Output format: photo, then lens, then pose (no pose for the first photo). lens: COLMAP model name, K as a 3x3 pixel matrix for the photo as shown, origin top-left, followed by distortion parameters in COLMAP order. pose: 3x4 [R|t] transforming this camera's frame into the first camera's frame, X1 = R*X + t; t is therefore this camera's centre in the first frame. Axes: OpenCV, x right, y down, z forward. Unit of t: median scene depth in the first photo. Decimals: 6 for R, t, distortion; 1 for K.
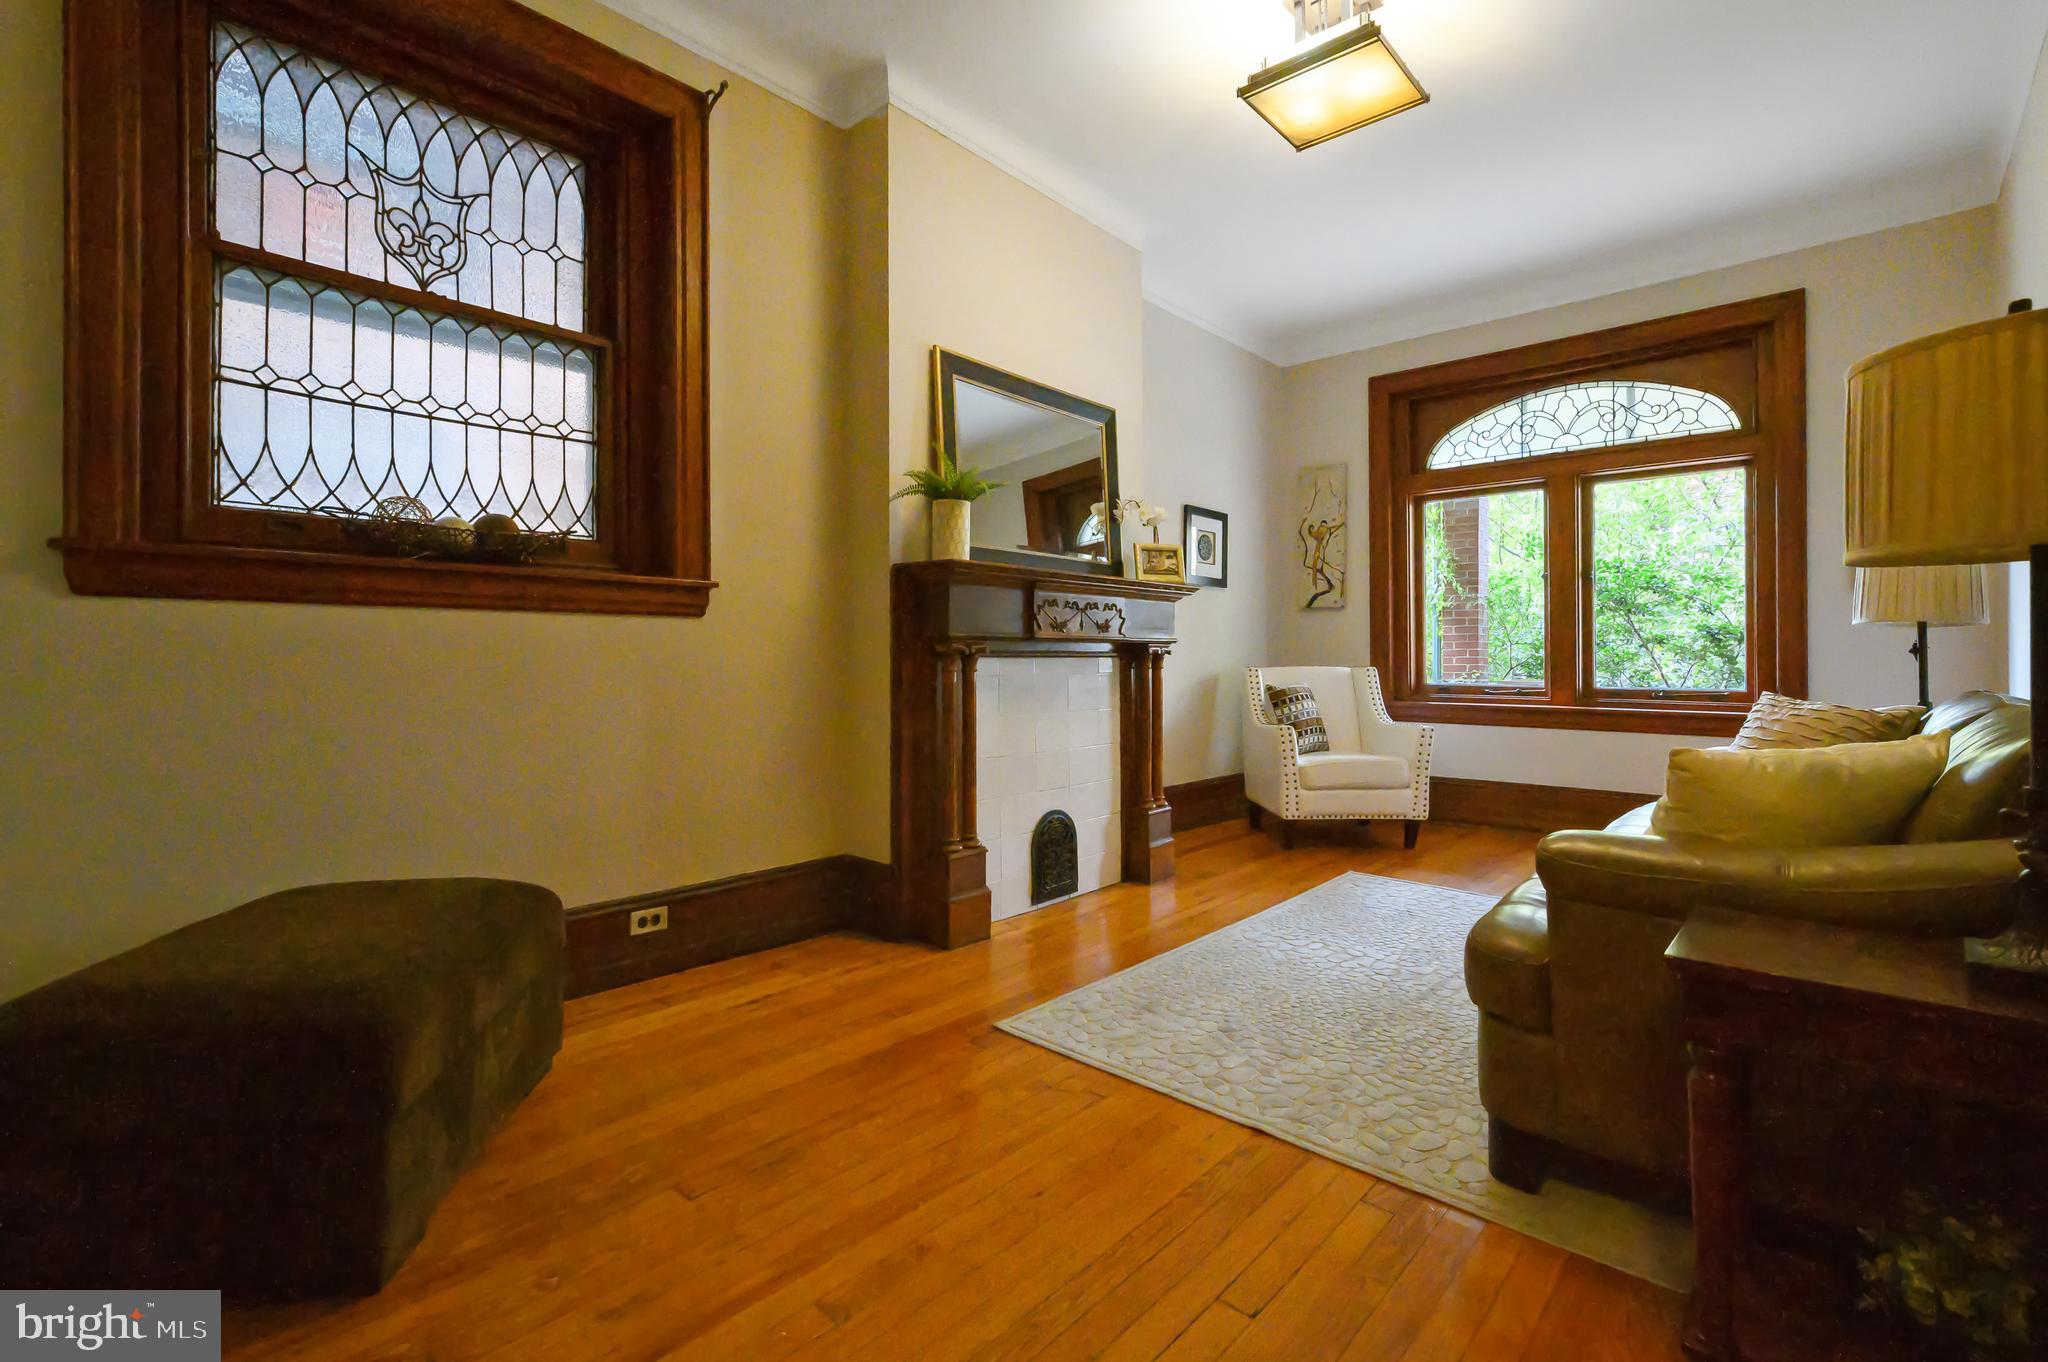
lens RADIAL K [[898.4, 0, 1025.7], [0, 898.4, 661.5], [0, 0, 1]] dist [-0.000631, -0.000159]
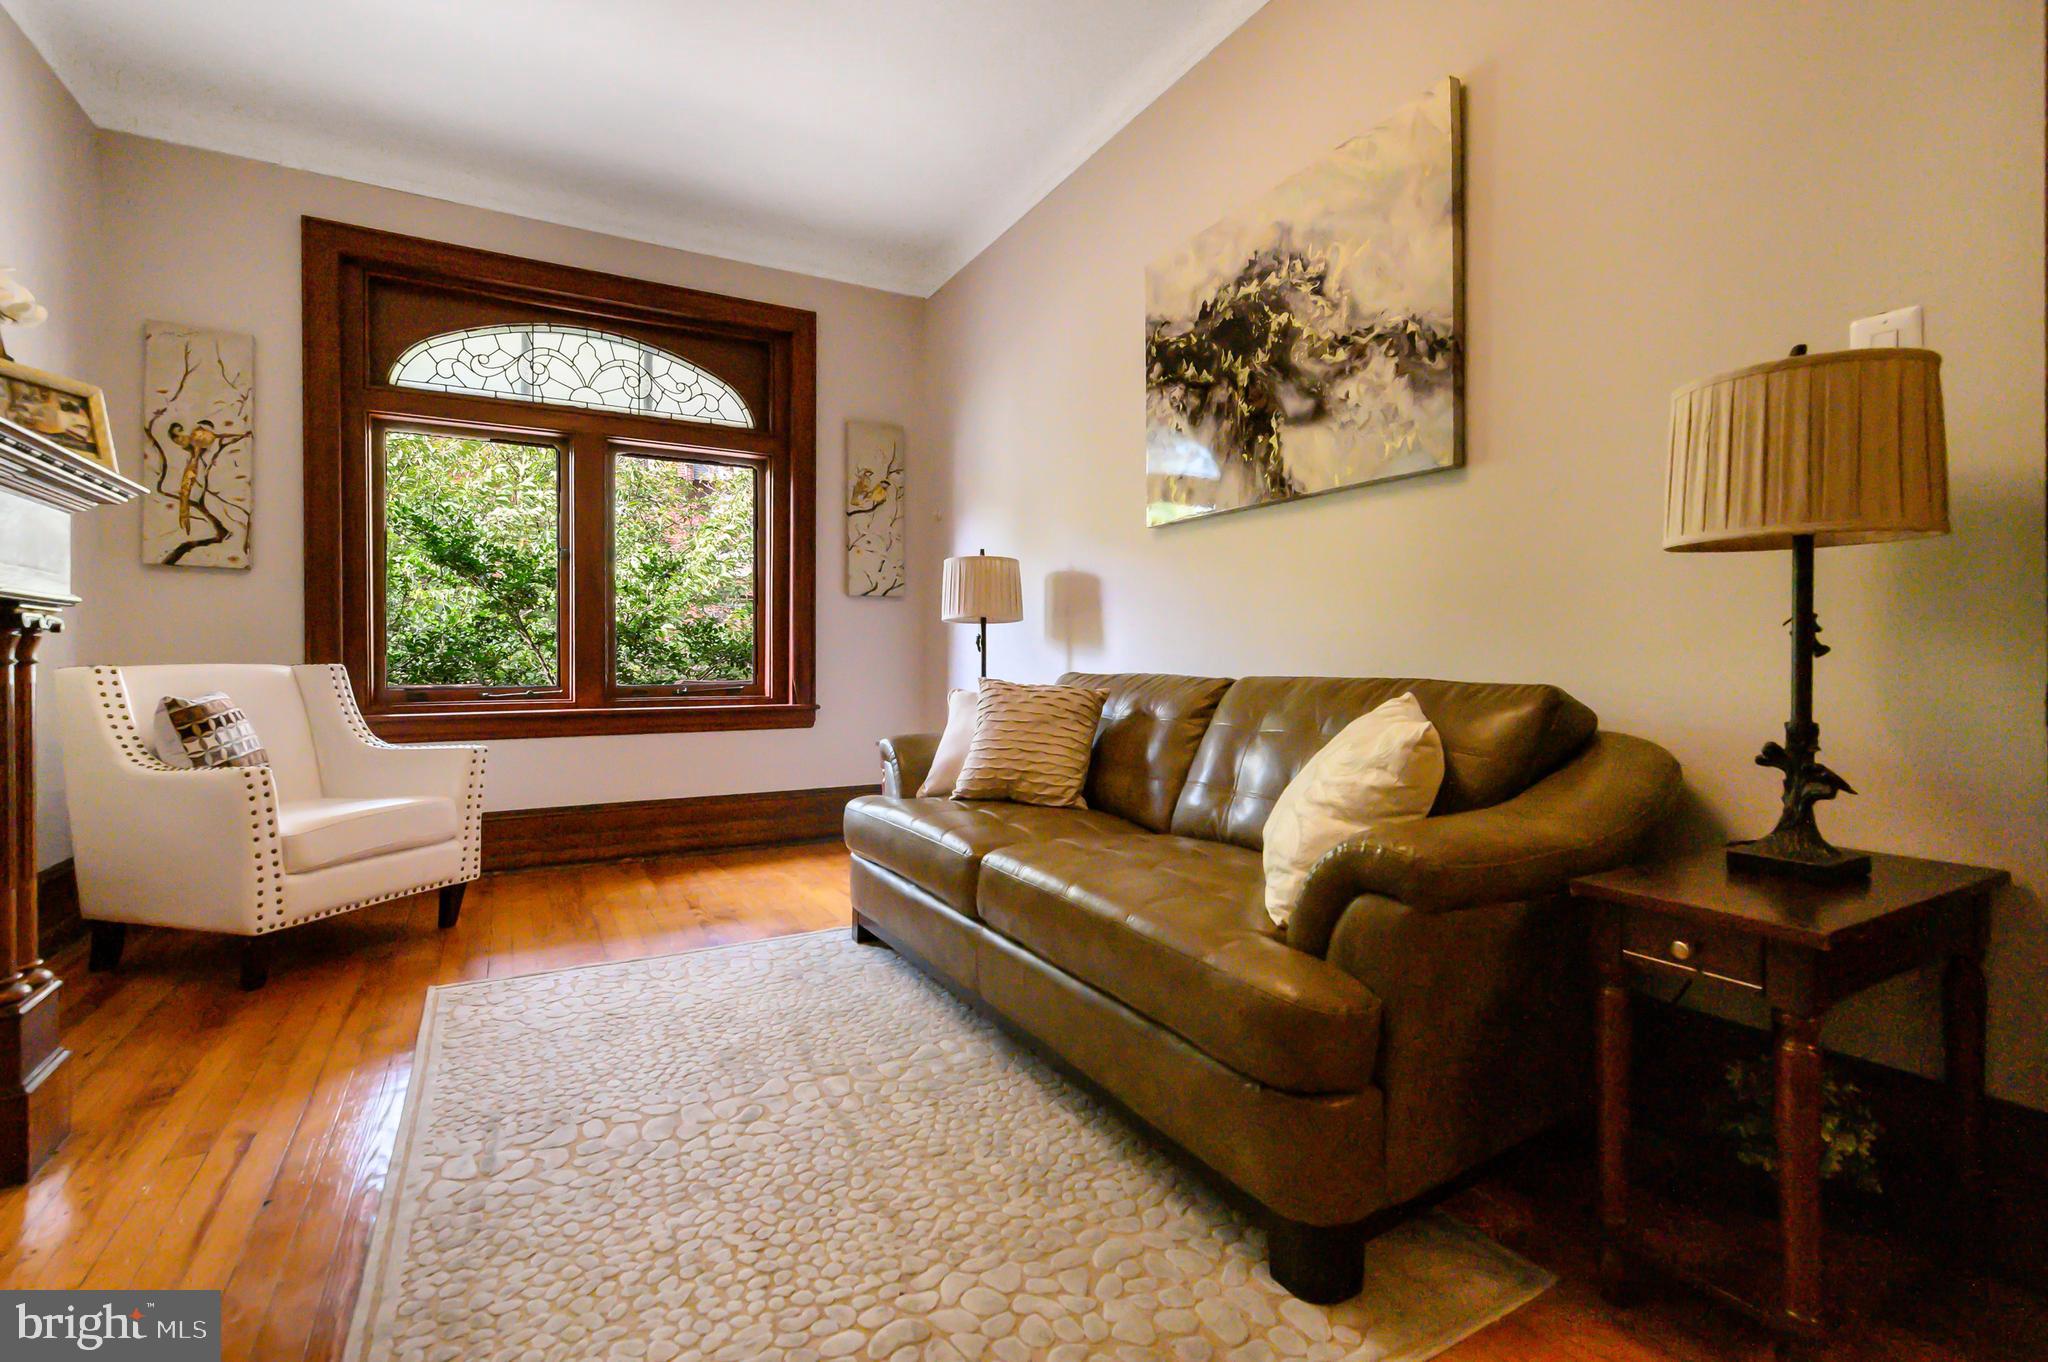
lens RADIAL K [[910.3, 0, 1024.0], [0, 910.3, 681.0], [0, 0, 1]] dist [-0.001838, -0.000141]
pose [[0.300217, -0.023237, 0.953588, -0.101006], [0.005810, 0.999729, 0.022533, 0.006766], [-0.953853, -0.001225, 0.300271, 0.354830]]
